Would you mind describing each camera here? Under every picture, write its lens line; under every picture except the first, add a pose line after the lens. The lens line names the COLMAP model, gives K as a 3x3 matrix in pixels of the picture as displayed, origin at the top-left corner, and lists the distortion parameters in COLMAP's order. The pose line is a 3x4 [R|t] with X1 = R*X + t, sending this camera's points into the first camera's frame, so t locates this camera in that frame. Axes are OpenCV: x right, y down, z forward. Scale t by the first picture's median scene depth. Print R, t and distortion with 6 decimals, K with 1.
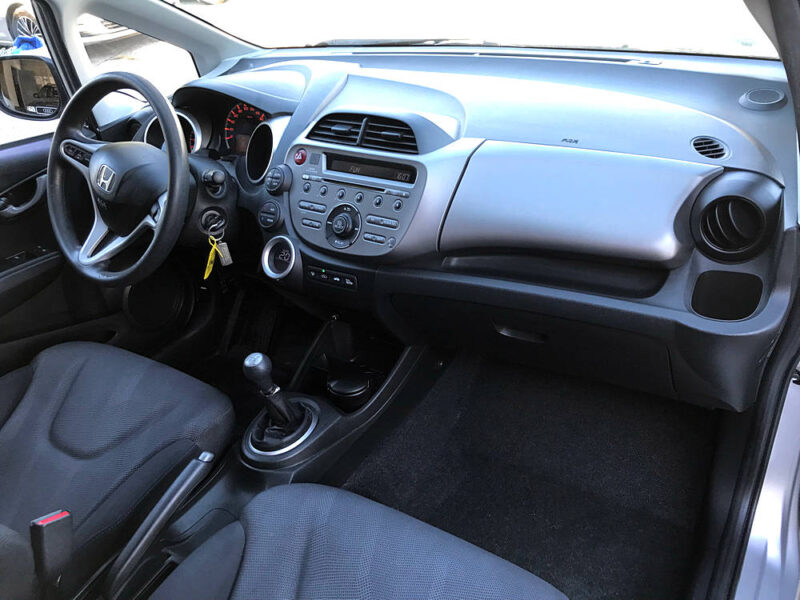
lens RADIAL K [[659.8, 0, 401.4], [0, 659.8, 293.7], [0, 0, 1]] dist [0.025515, -0.020677]
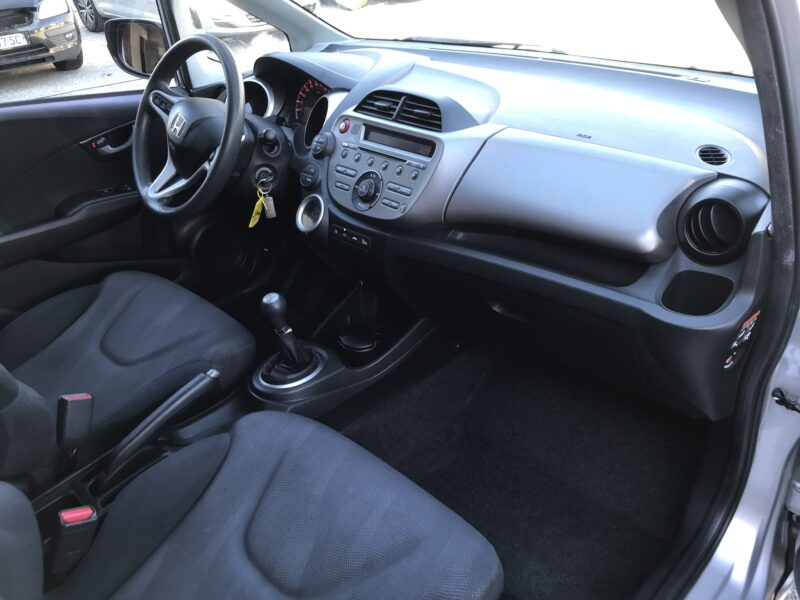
lens RADIAL K [[659.8, 0, 402.4], [0, 659.8, 299.5], [0, 0, 1]] dist [0.025515, -0.020677]
pose [[0.976298, 0.157020, -0.148951, 0.152012], [-0.159761, 0.987134, -0.006545, 0.069999], [0.146007, 0.030186, 0.988823, -0.066360]]
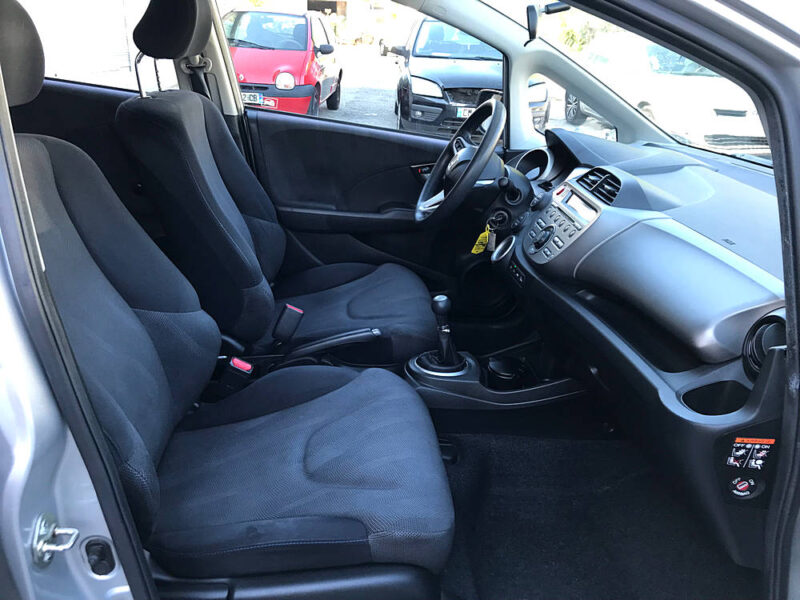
lens RADIAL K [[659.8, 0, 393.2], [0, 659.8, 306.3], [0, 0, 1]] dist [0.025515, -0.020677]
pose [[0.592243, 0.440791, -0.674501, 0.626552], [-0.532801, 0.842203, 0.082561, 0.050514], [0.604460, 0.310479, 0.733643, -0.069536]]
